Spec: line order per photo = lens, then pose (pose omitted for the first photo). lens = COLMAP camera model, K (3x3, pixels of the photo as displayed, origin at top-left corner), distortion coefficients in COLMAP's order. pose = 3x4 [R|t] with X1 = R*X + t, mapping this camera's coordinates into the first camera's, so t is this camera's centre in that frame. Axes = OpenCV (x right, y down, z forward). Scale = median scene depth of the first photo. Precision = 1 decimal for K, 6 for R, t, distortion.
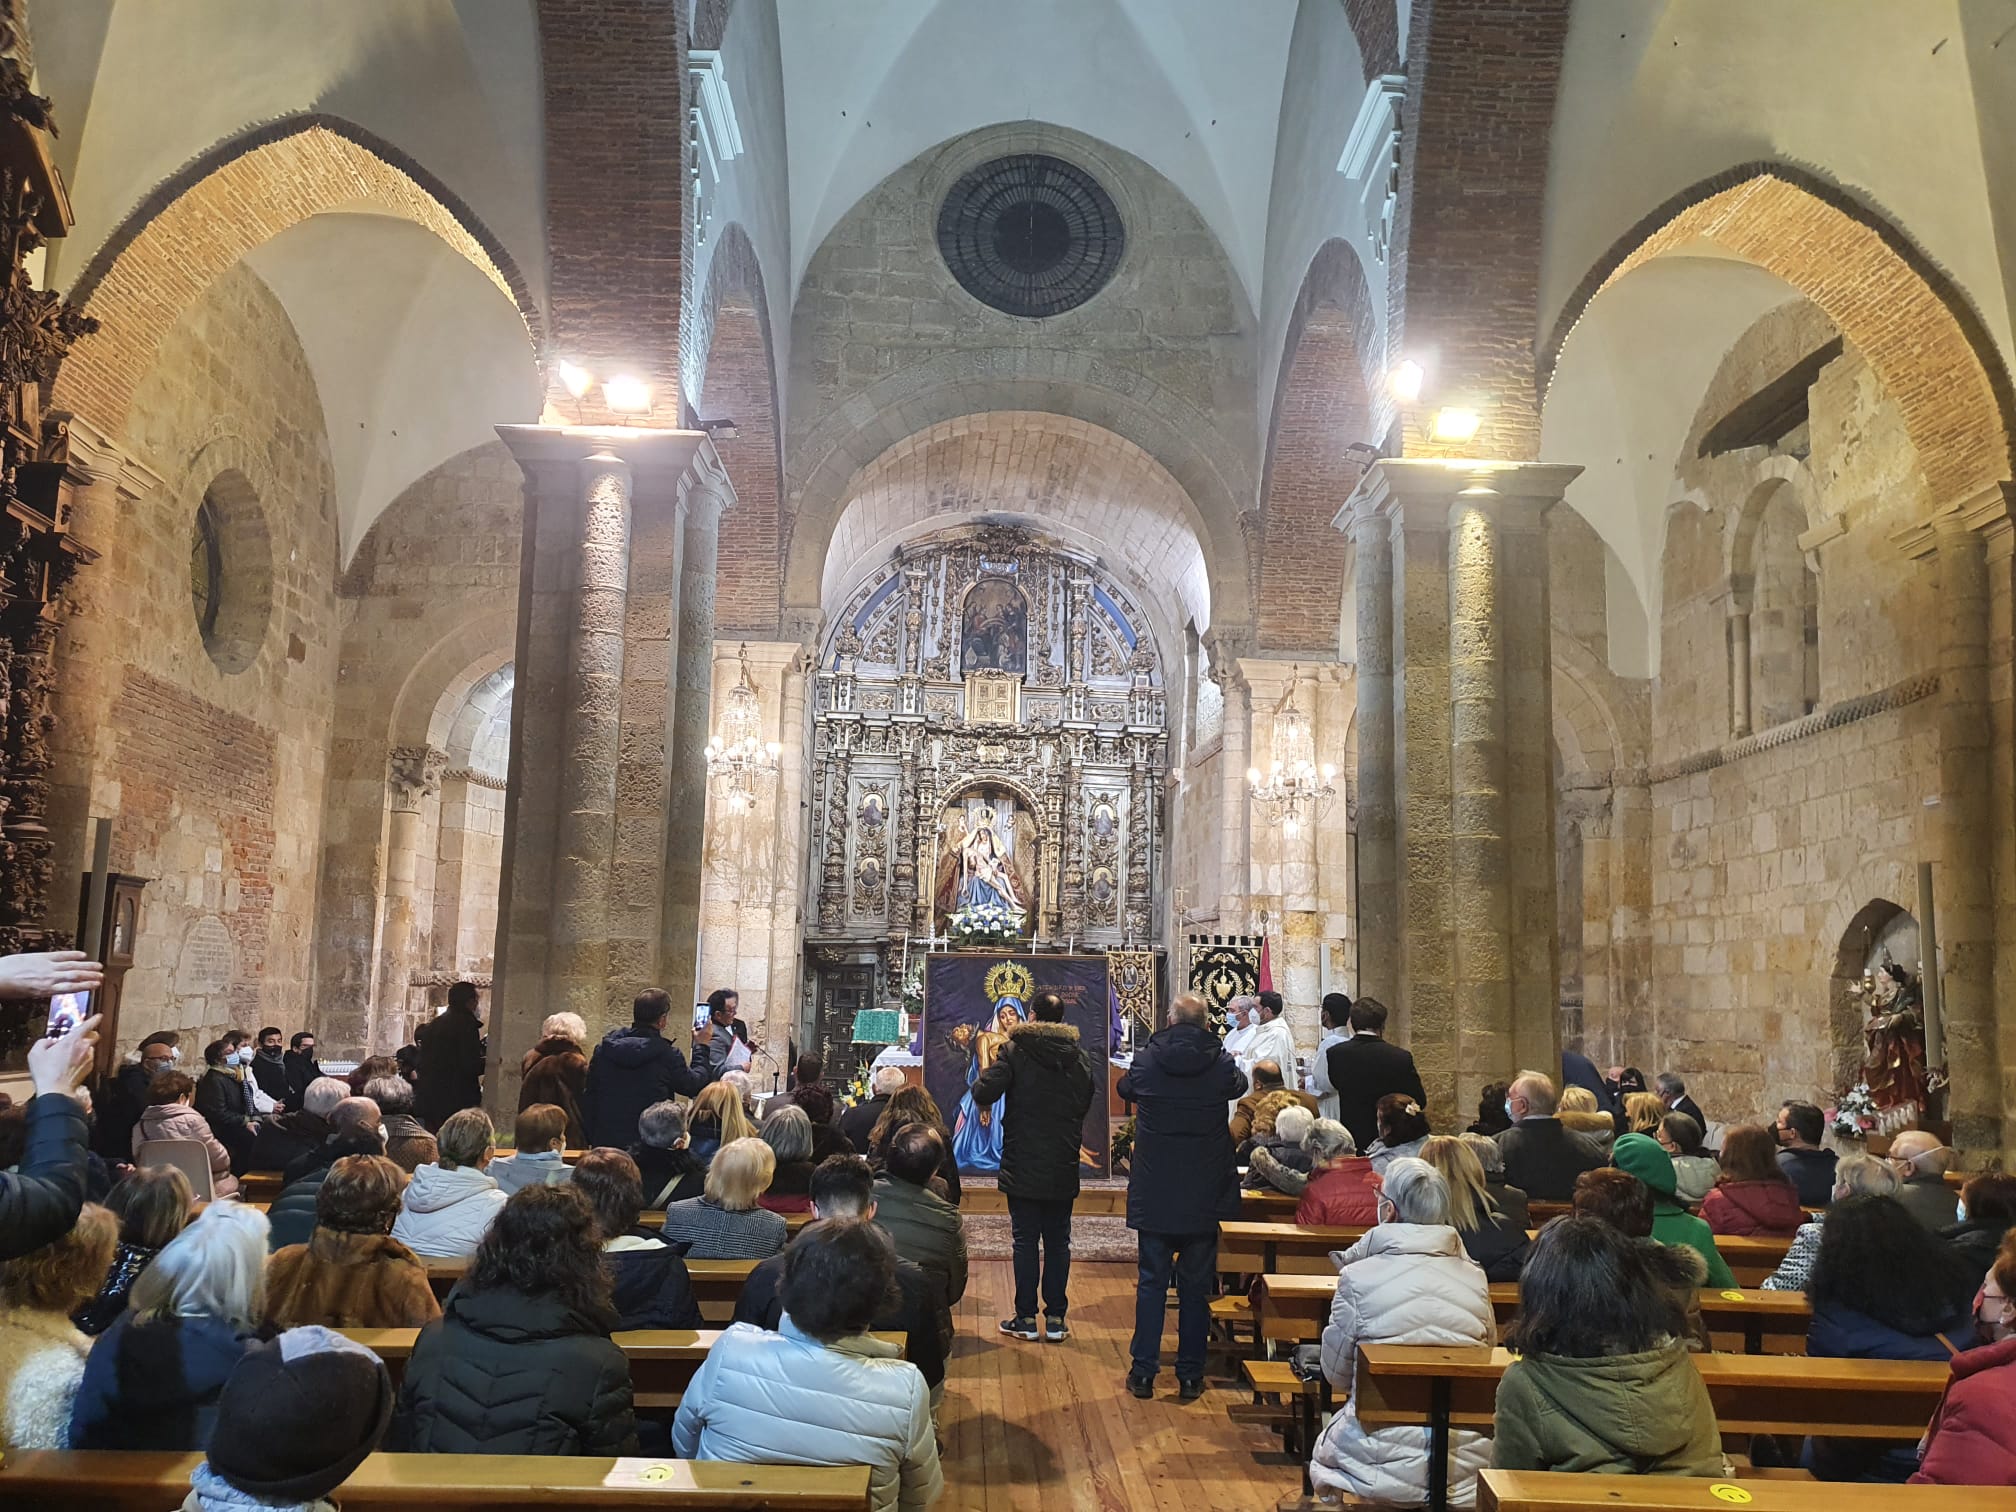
lens RADIAL K [[1560.3, 0, 976.6], [0, 1560.3, 757.7], [0, 0, 1]] dist [0.024418, -0.007569]
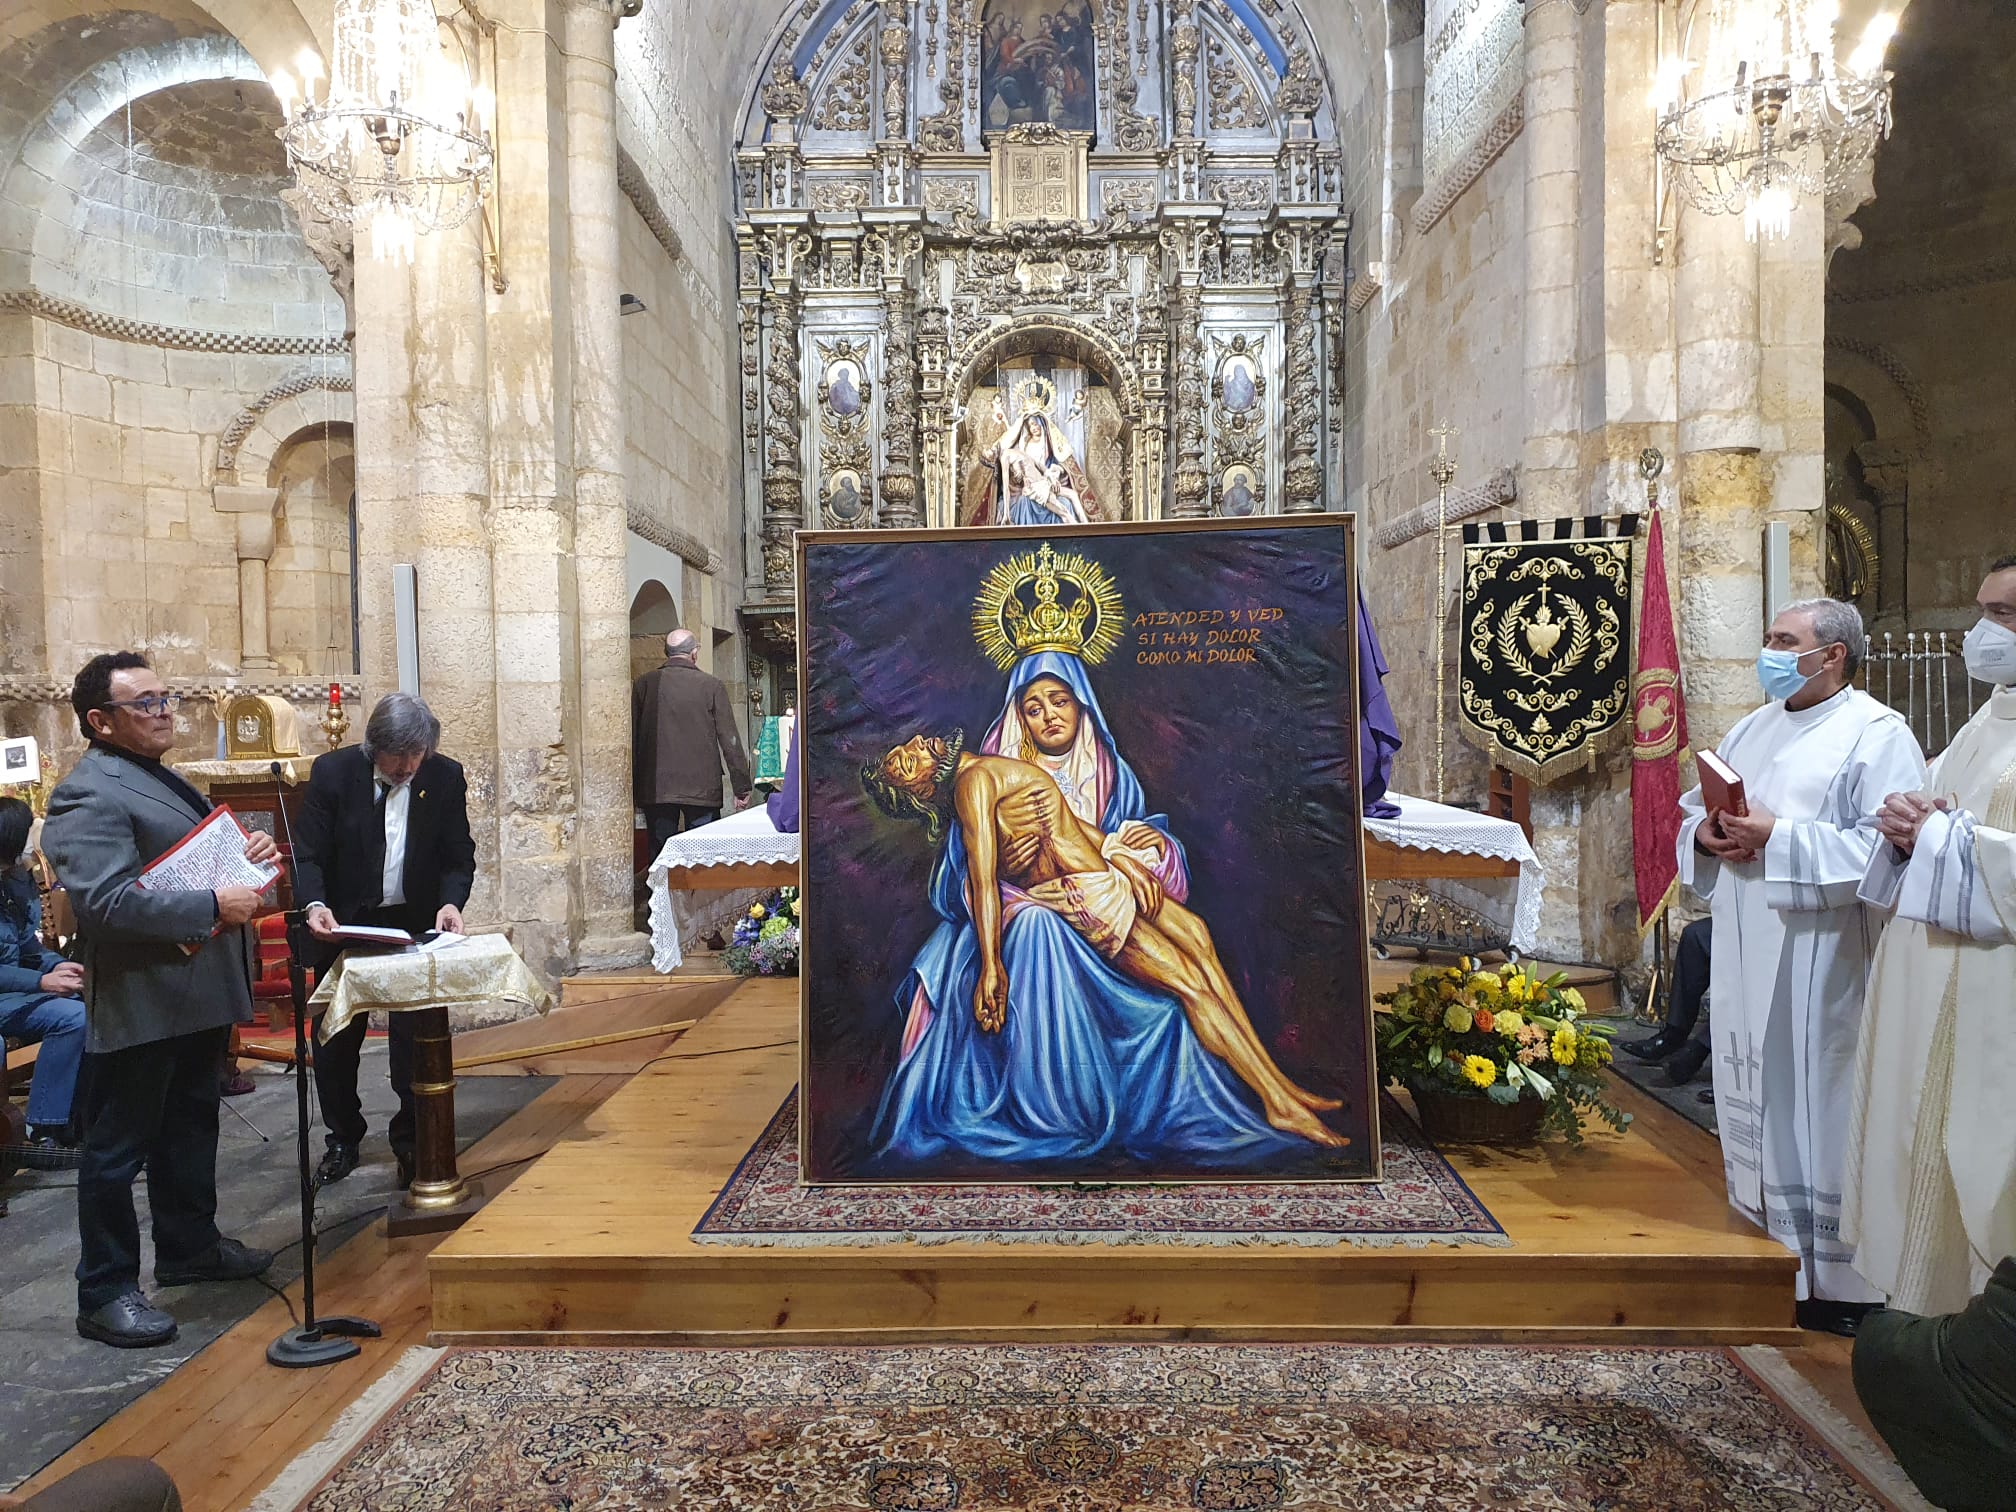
lens RADIAL K [[1560.3, 0, 971.6], [0, 1560.3, 738.1], [0, 0, 1]] dist [0.024418, -0.007569]
pose [[0.996857, -0.043441, -0.066252, 0.015300], [0.053963, 0.984586, 0.166365, 0.070152], [0.058003, -0.169418, 0.983836, 0.405941]]
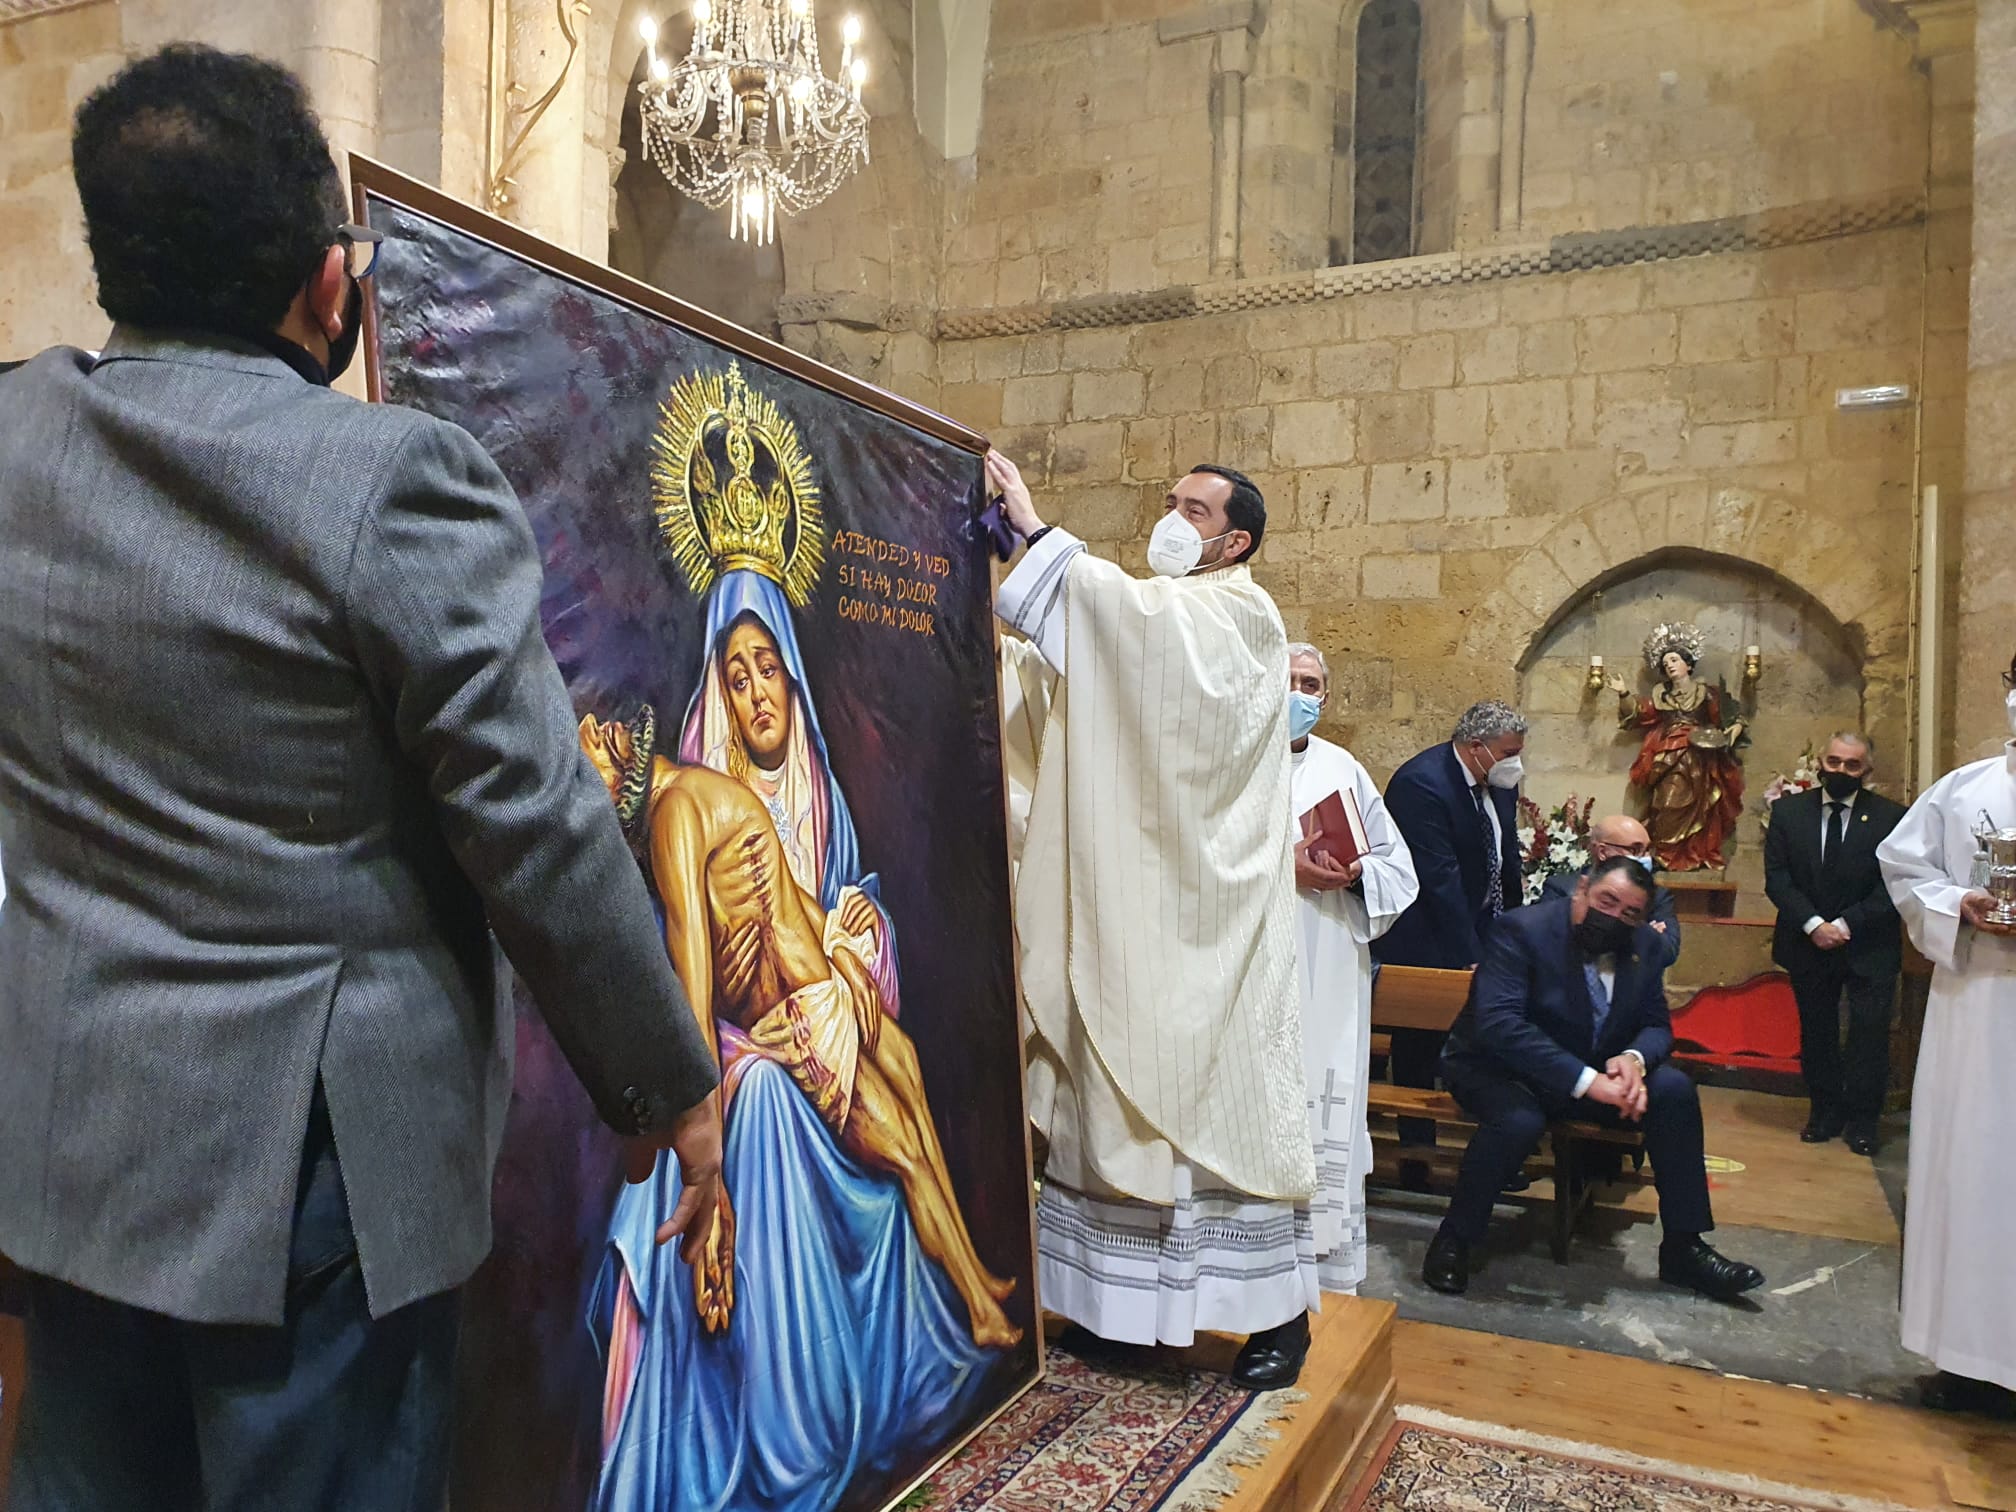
lens RADIAL K [[1560.3, 0, 965.8], [0, 1560.3, 789.4], [0, 0, 1]] dist [0.024418, -0.007569]
pose [[0.453055, -0.022646, 0.891195, -0.074875], [-0.150243, 0.983439, 0.101368, 0.094431], [-0.878731, -0.179821, 0.442150, 0.542268]]
